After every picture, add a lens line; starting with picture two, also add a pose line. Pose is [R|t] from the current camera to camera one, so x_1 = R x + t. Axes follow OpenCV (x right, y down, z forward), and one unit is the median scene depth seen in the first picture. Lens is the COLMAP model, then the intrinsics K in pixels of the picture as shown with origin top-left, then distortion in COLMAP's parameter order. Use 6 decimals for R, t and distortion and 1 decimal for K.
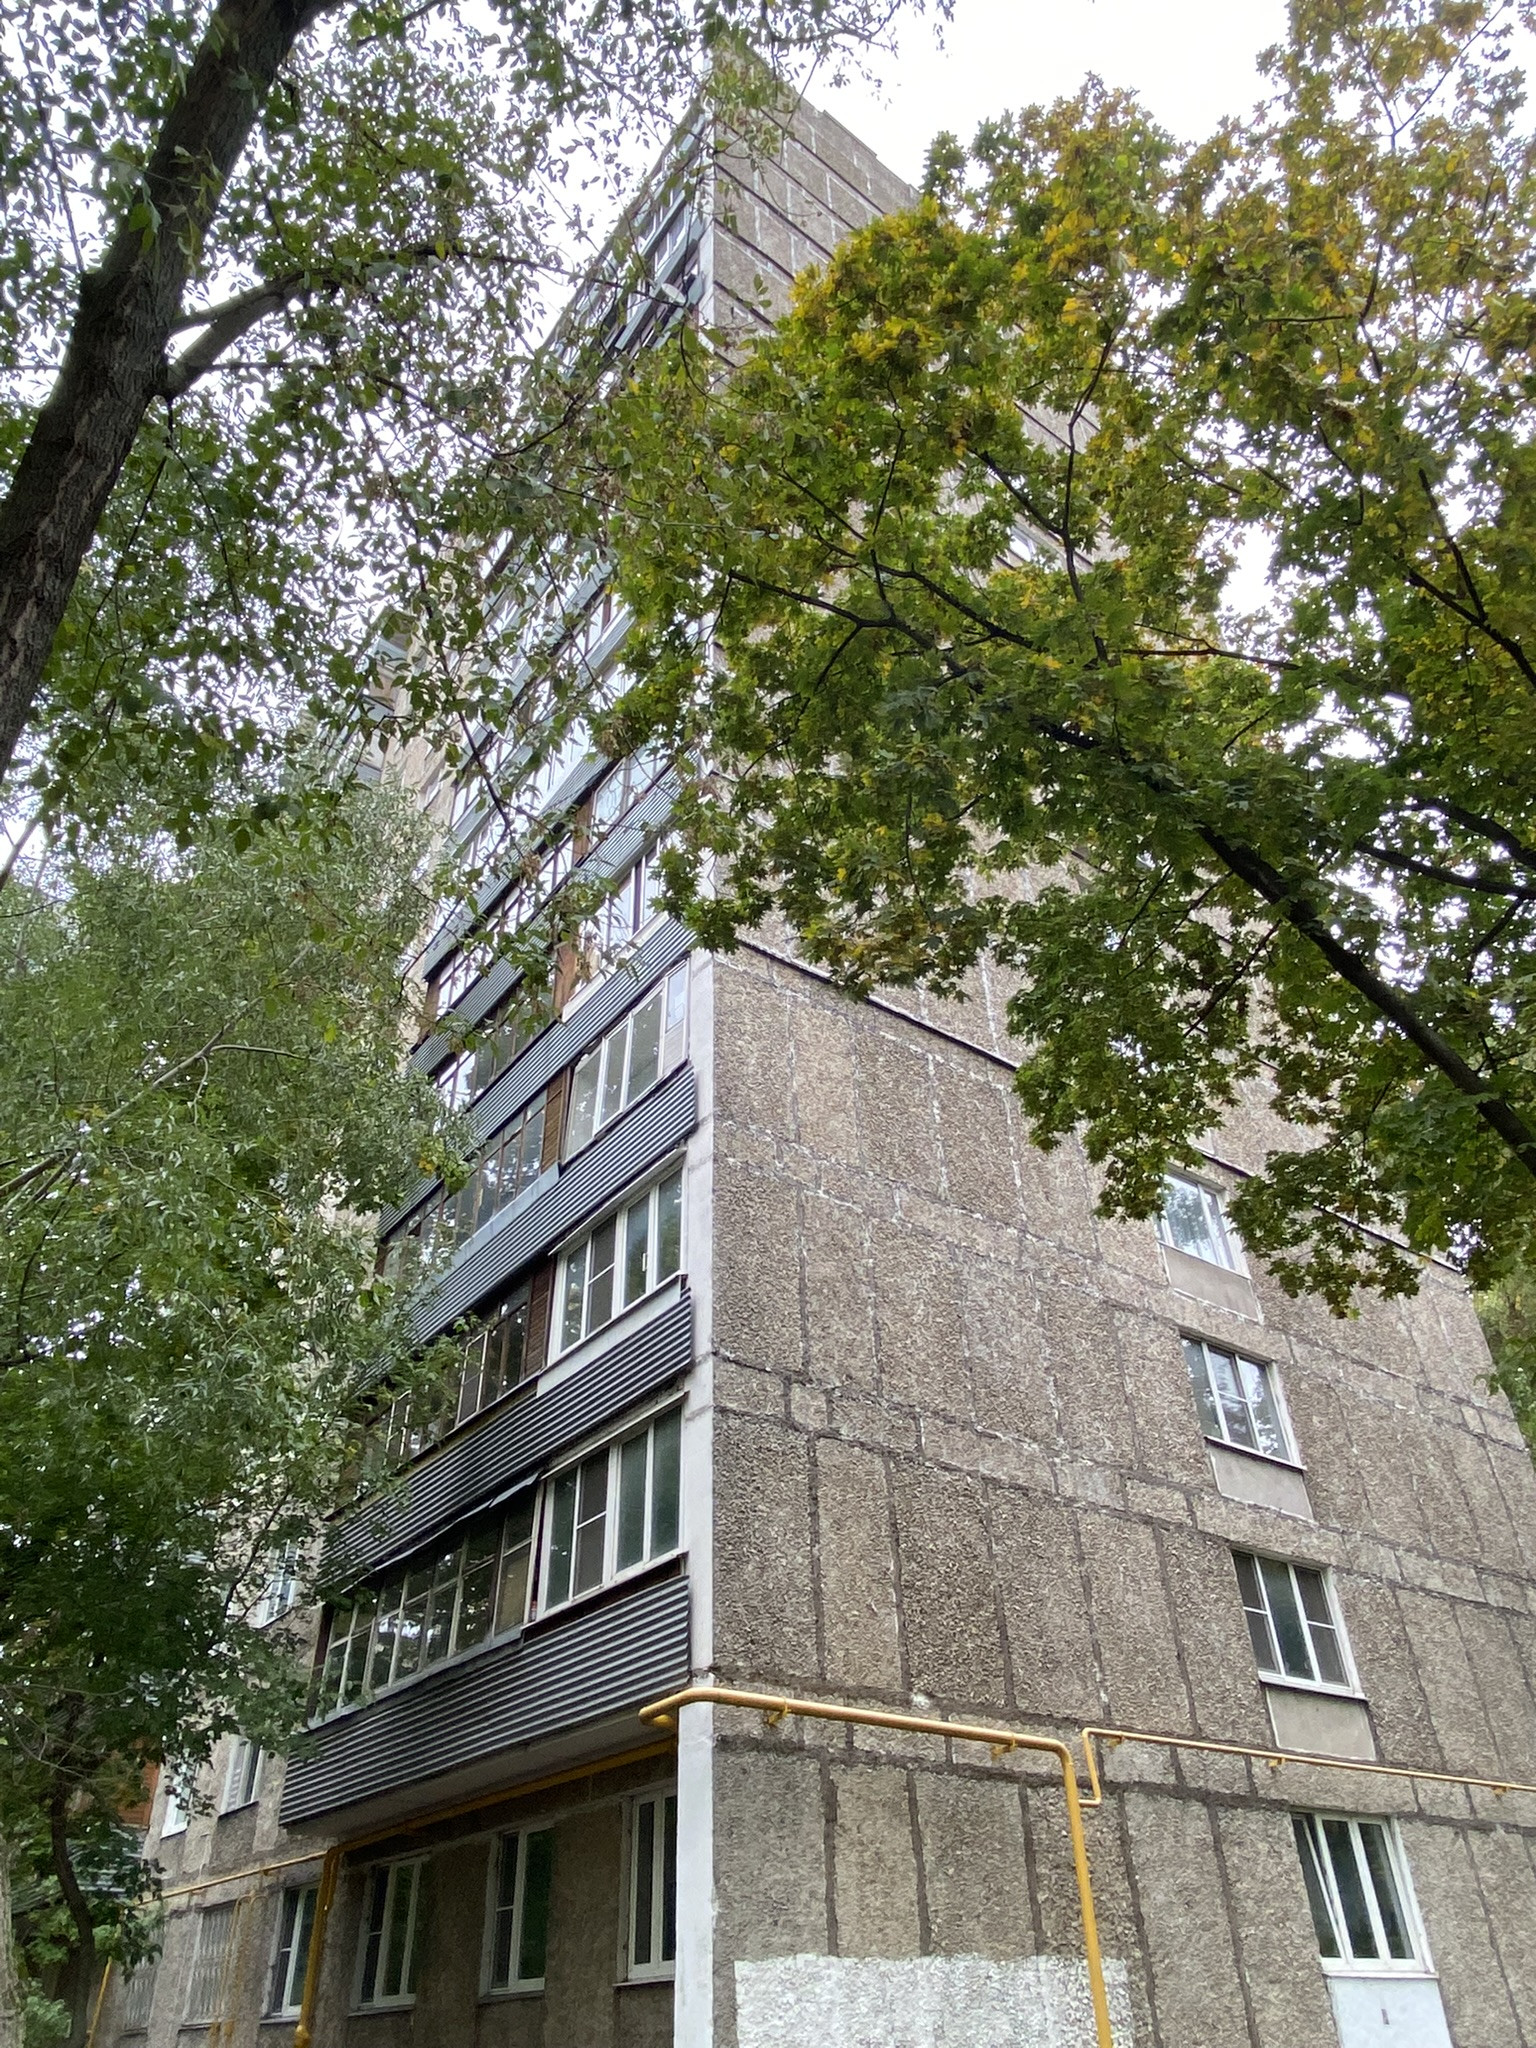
lens RADIAL K [[1320.3, 0, 768.0], [0, 1320.3, 1024.0], [0, 0, 1]] dist [-0.003978, -0.003188]
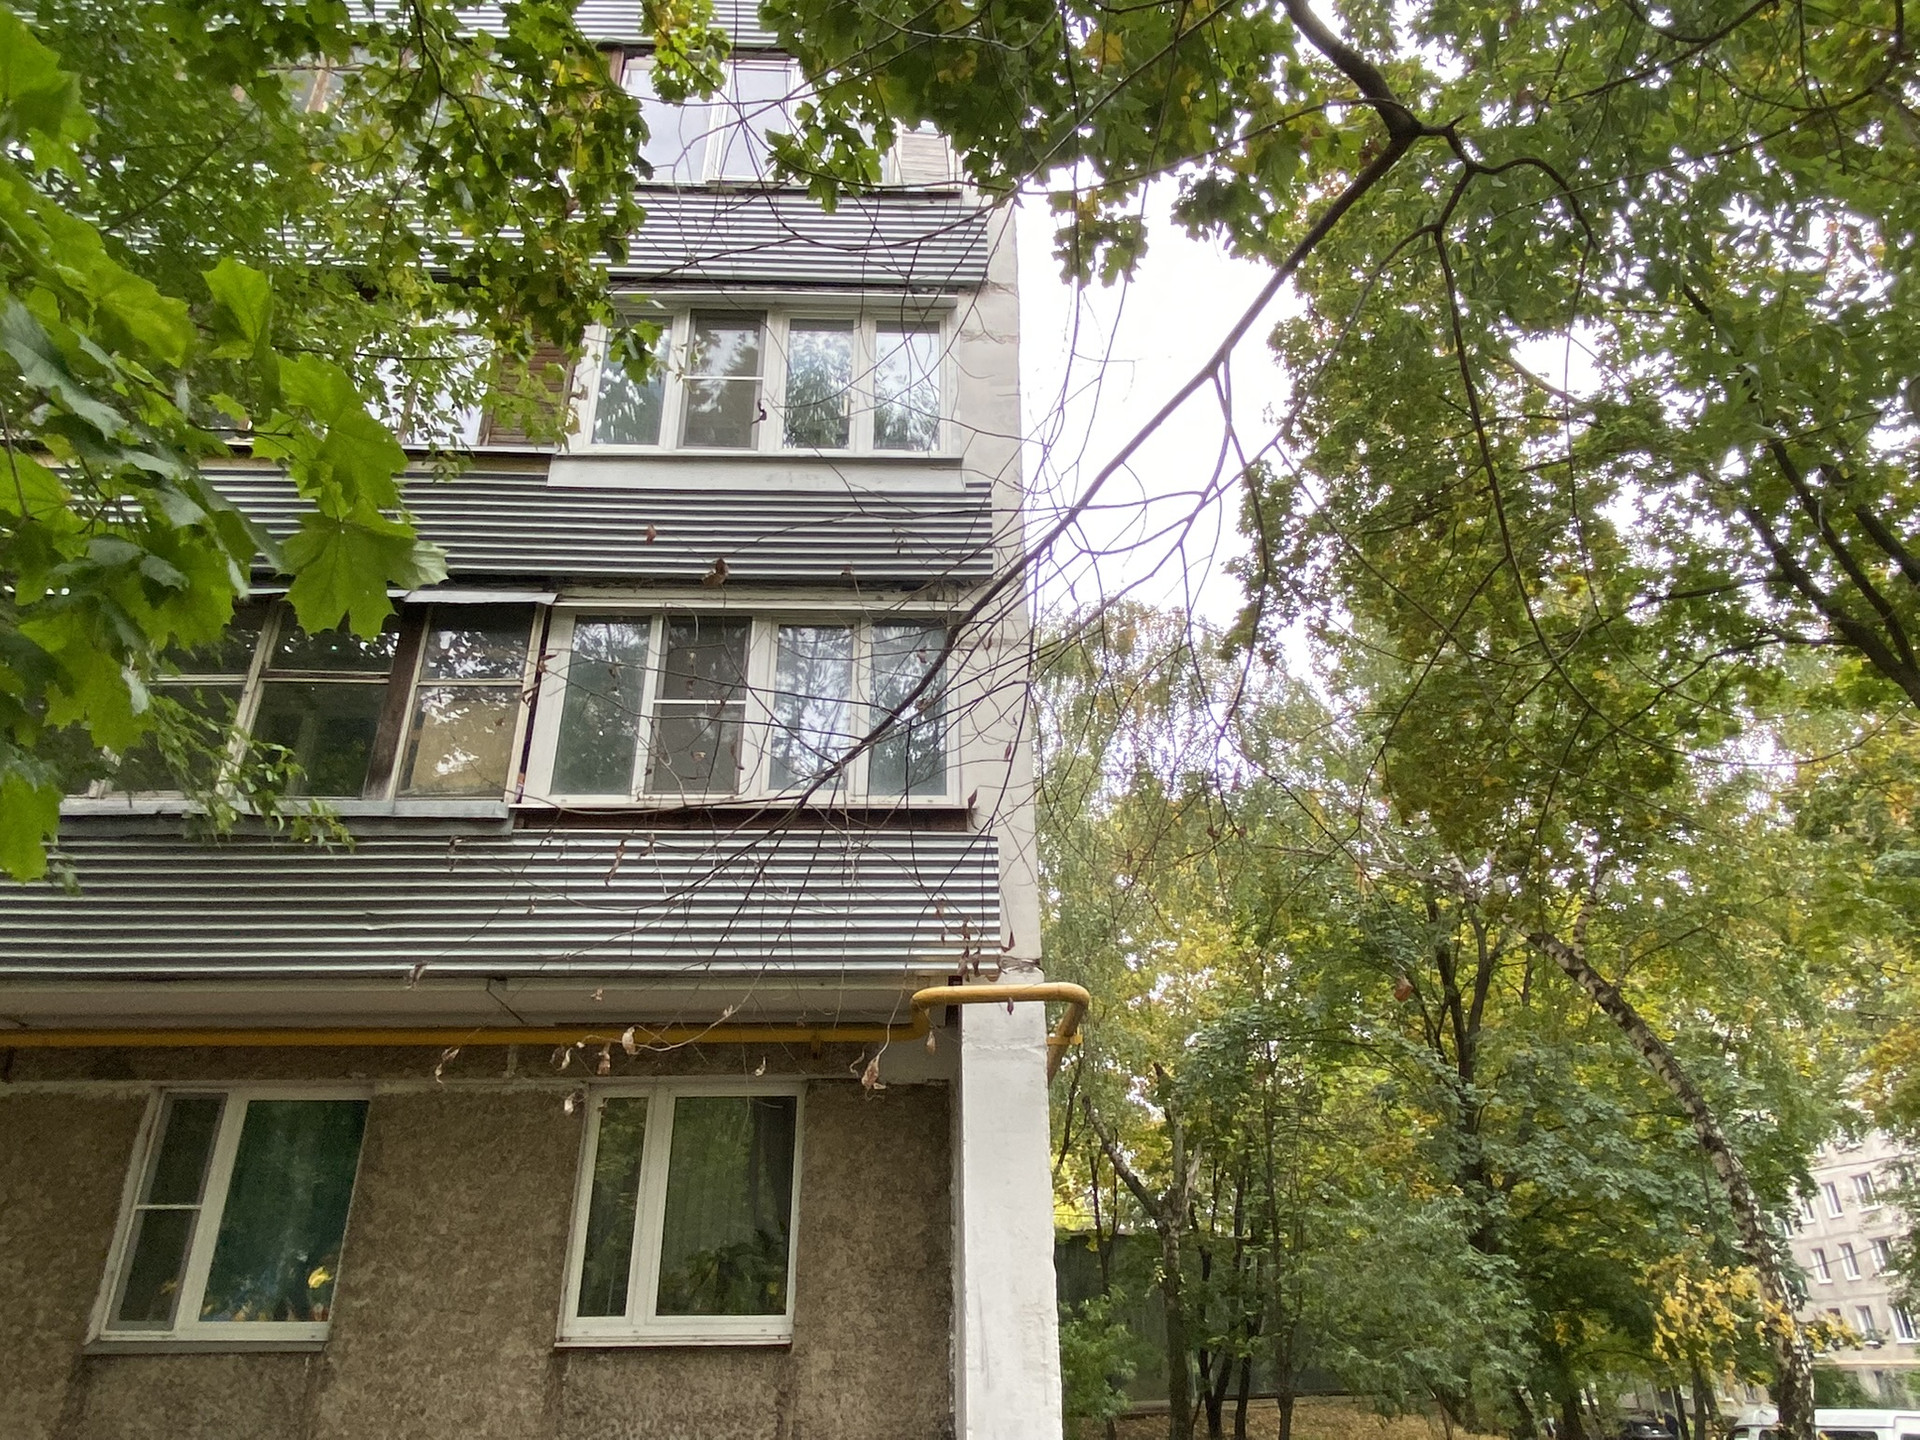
lens RADIAL K [[1237.8, 0, 960.0], [0, 1237.8, 720.0], [0, 0, 1]] dist [-0.003978, -0.003188]
pose [[0.559129, 0.401333, 0.725470, -0.511164], [-0.511054, 0.855856, -0.079588, 0.372519], [-0.652839, -0.326255, 0.683637, 0.499382]]
